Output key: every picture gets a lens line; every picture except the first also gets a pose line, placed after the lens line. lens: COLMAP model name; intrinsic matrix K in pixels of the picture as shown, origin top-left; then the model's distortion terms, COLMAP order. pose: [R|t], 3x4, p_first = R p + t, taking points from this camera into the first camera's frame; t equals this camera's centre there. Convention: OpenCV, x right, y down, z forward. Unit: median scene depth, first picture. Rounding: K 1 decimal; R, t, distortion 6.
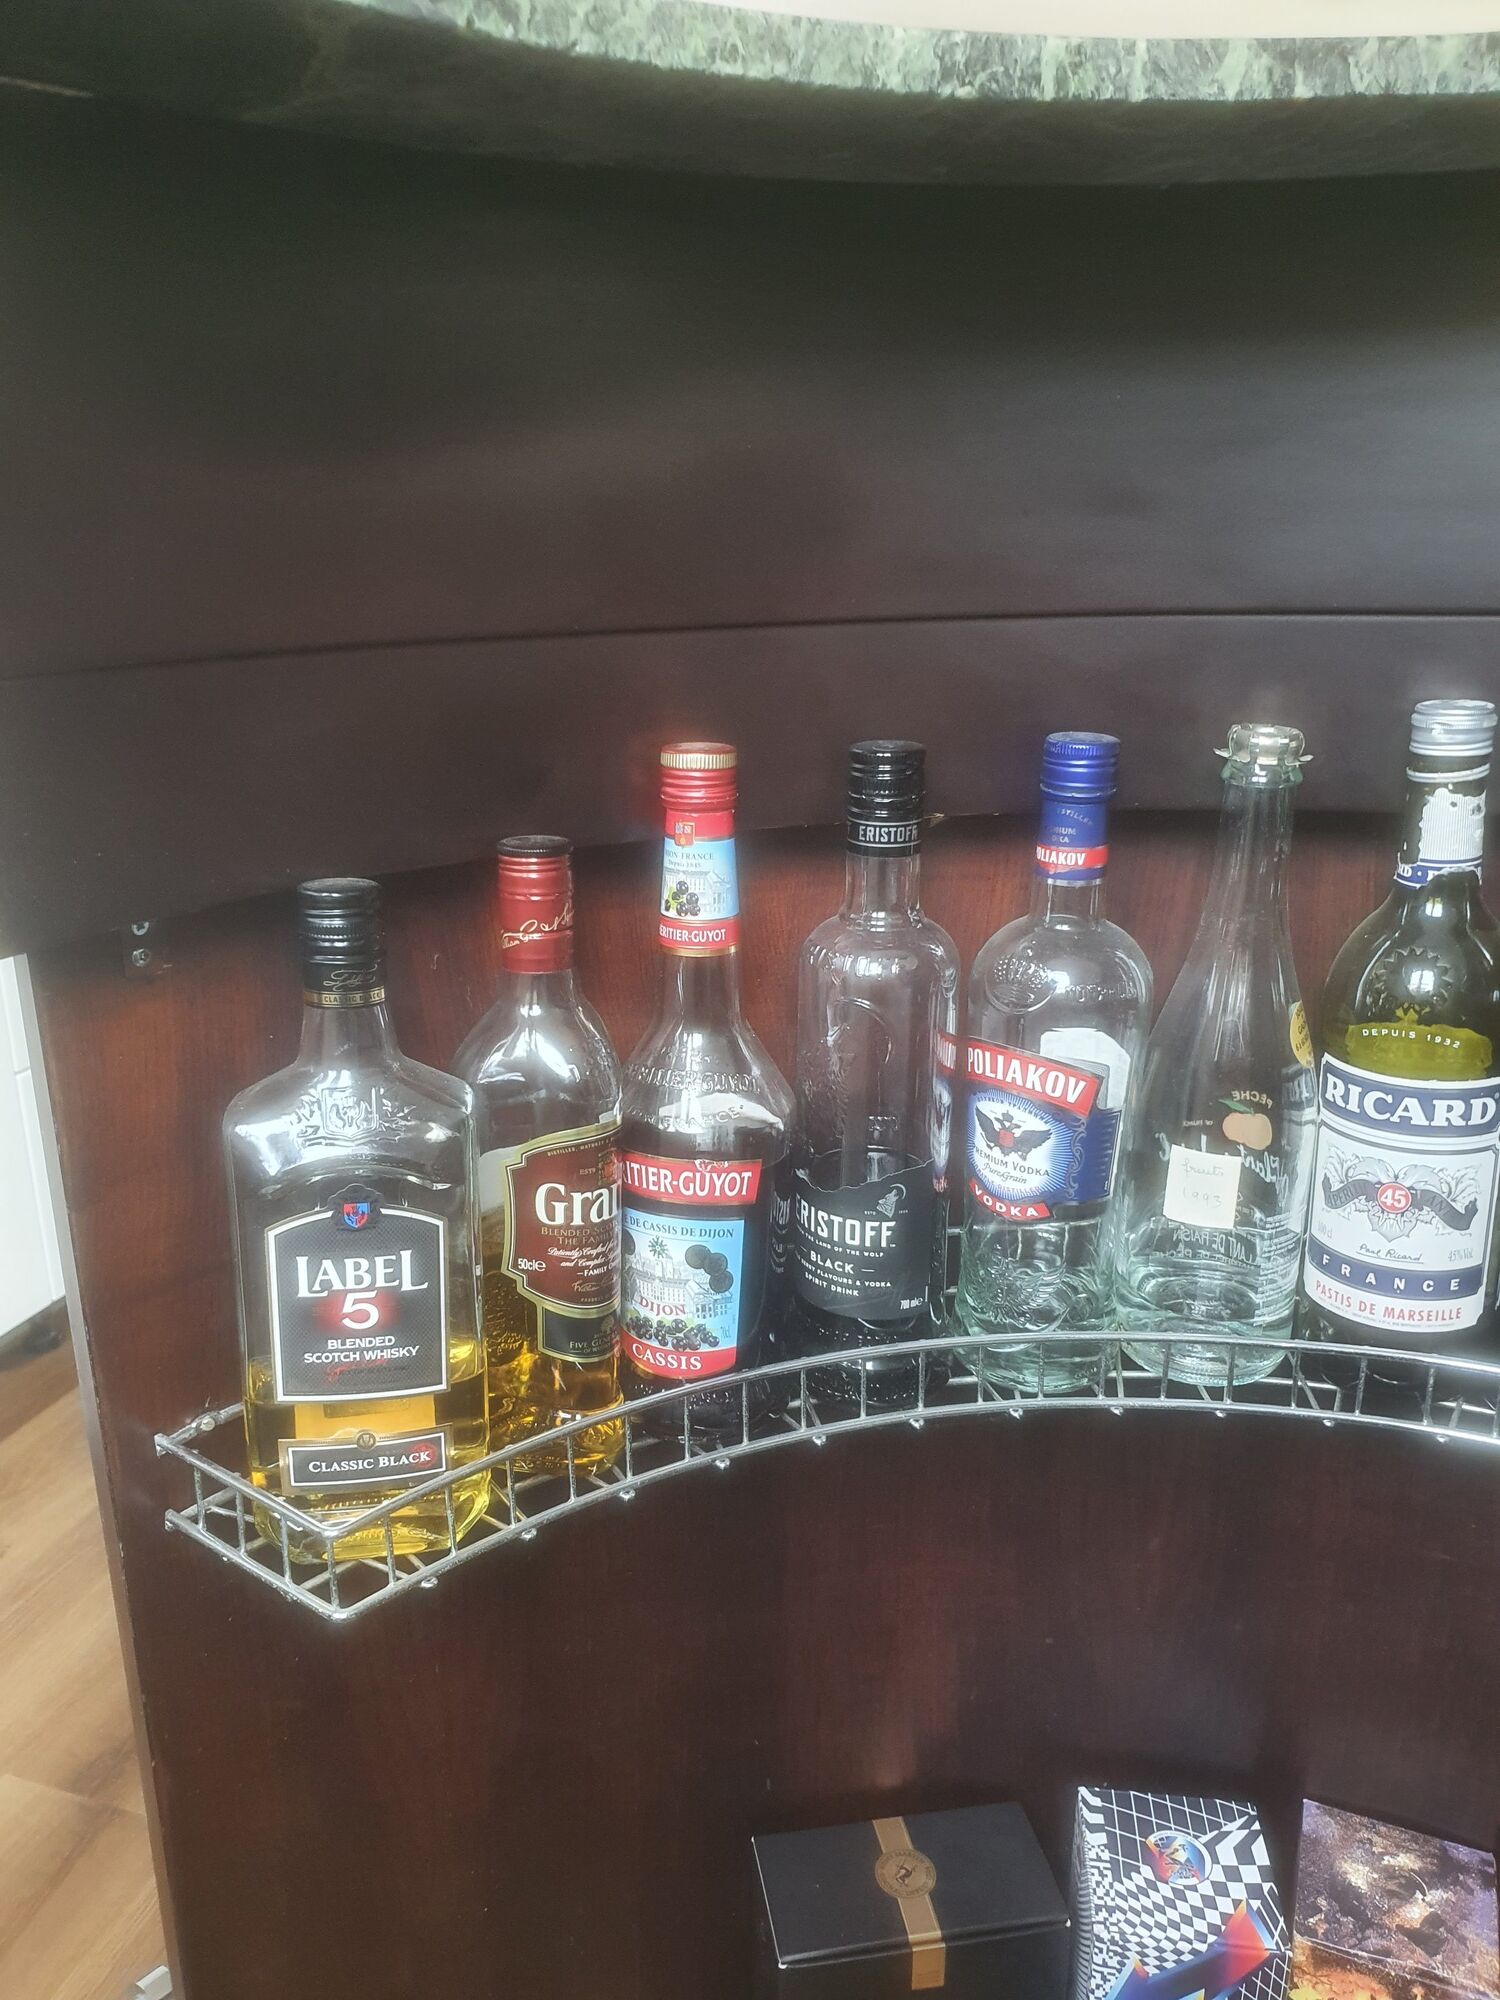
lens RADIAL K [[1543.3, 0, 734.7], [0, 1543.3, 989.5], [0, 0, 1]] dist [-0.005348, 0.010100]
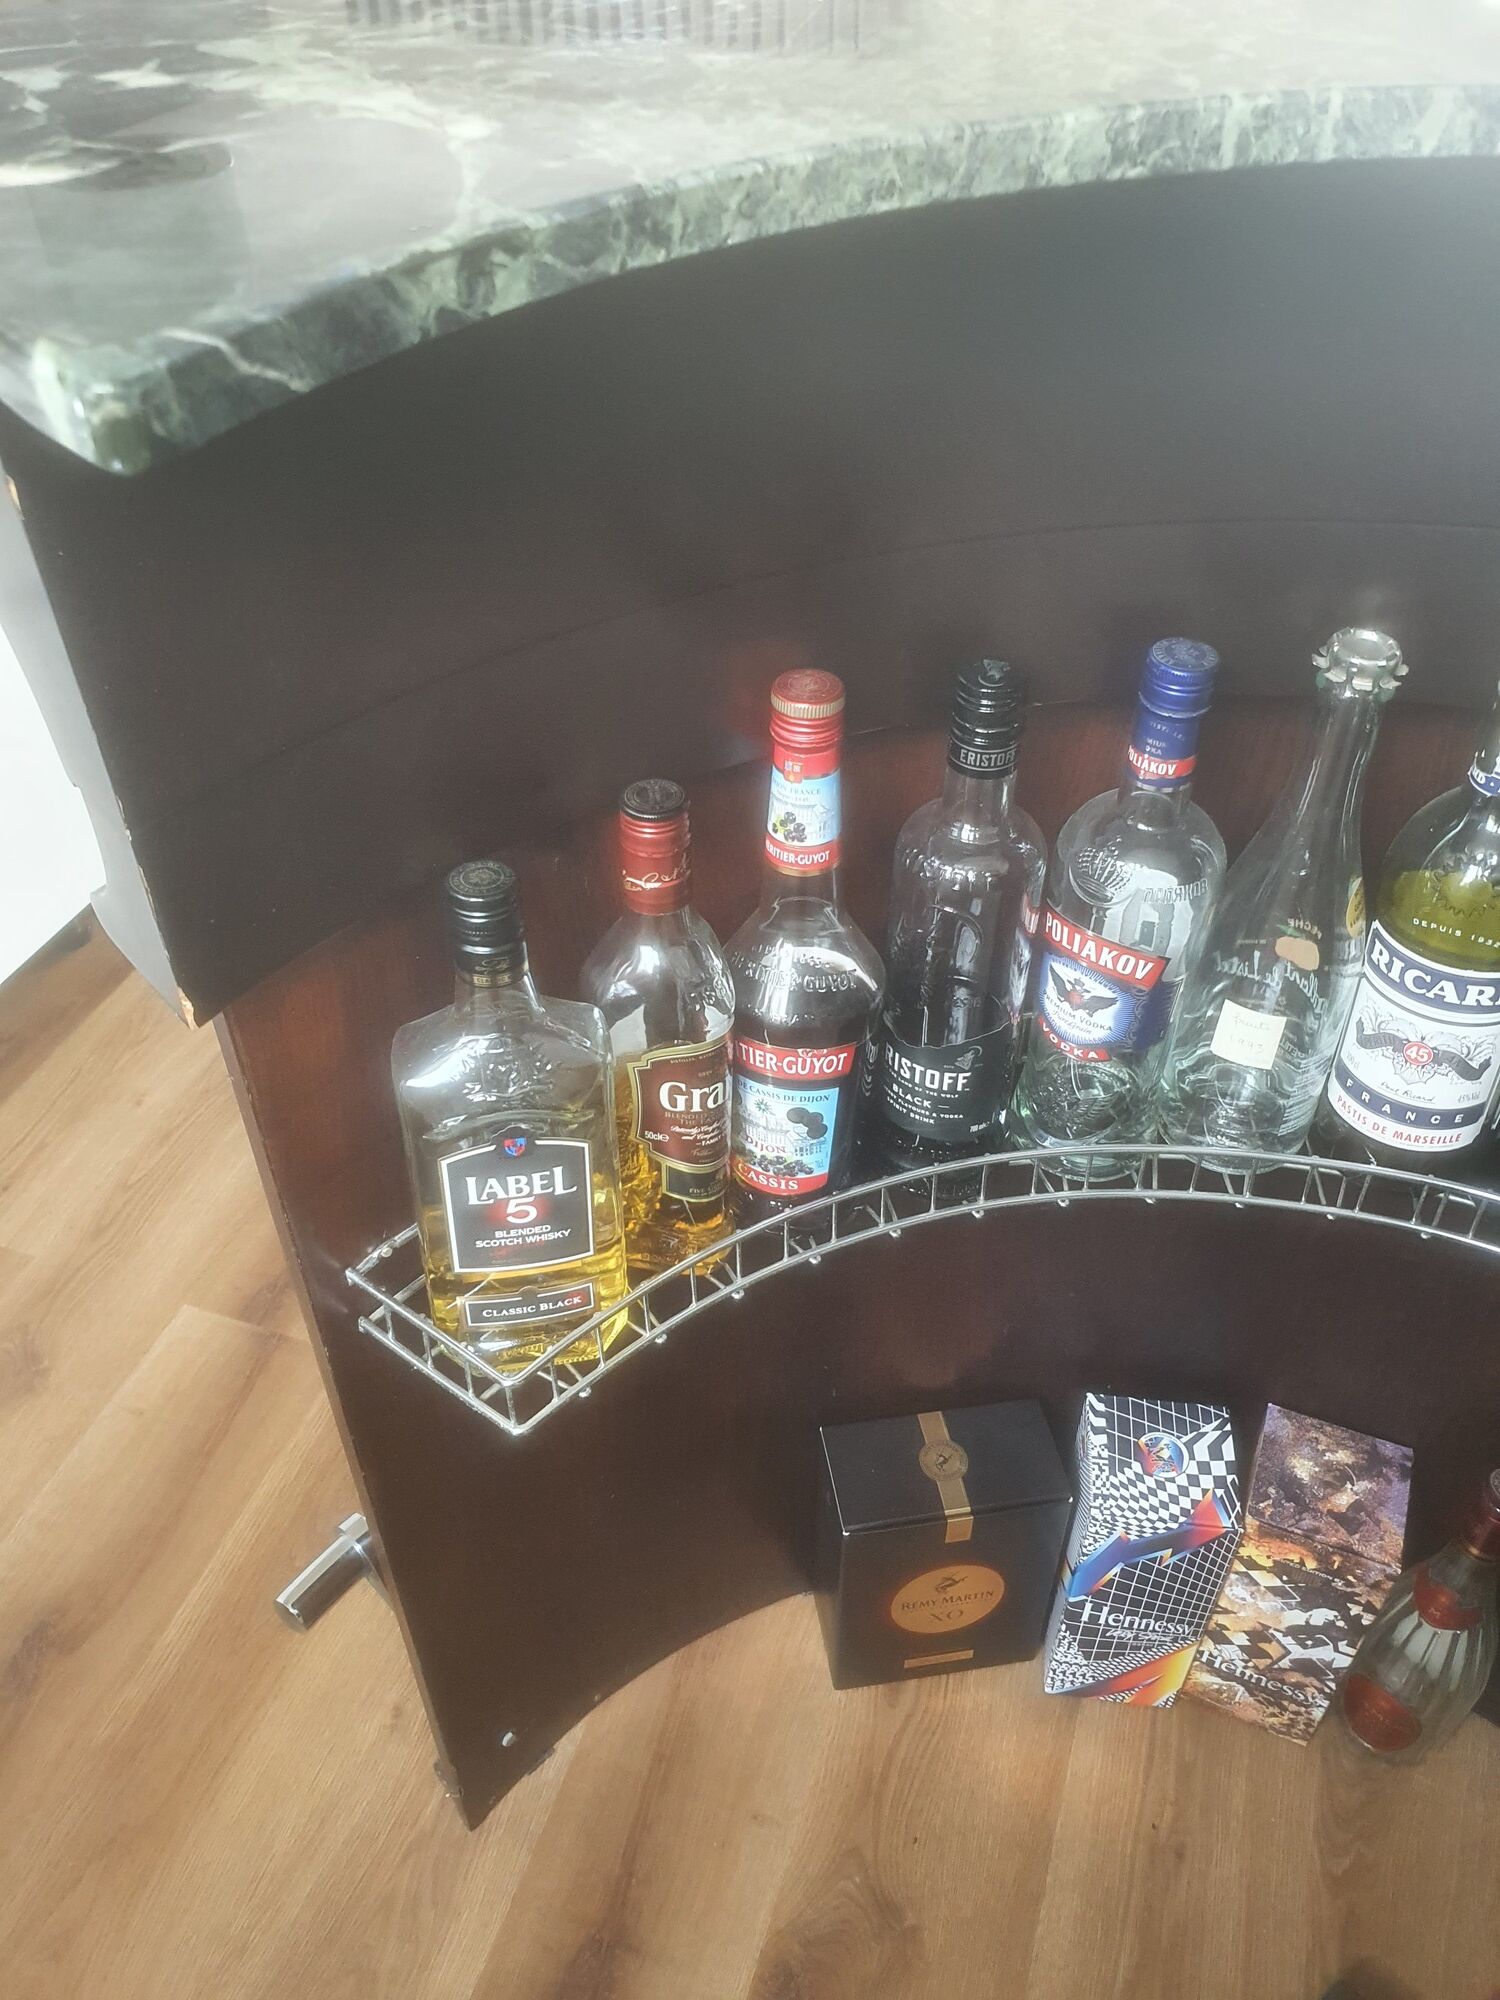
lens RADIAL K [[1624.0, 0, 750.0], [0, 1624.0, 1000.0], [0, 0, 1]] dist [-0.008550, -0.001205]
pose [[0.999996, -0.002164, 0.001979, -0.060879], [0.001151, 0.910473, 0.413567, -0.393734], [-0.002697, -0.413563, 0.910472, -0.056153]]
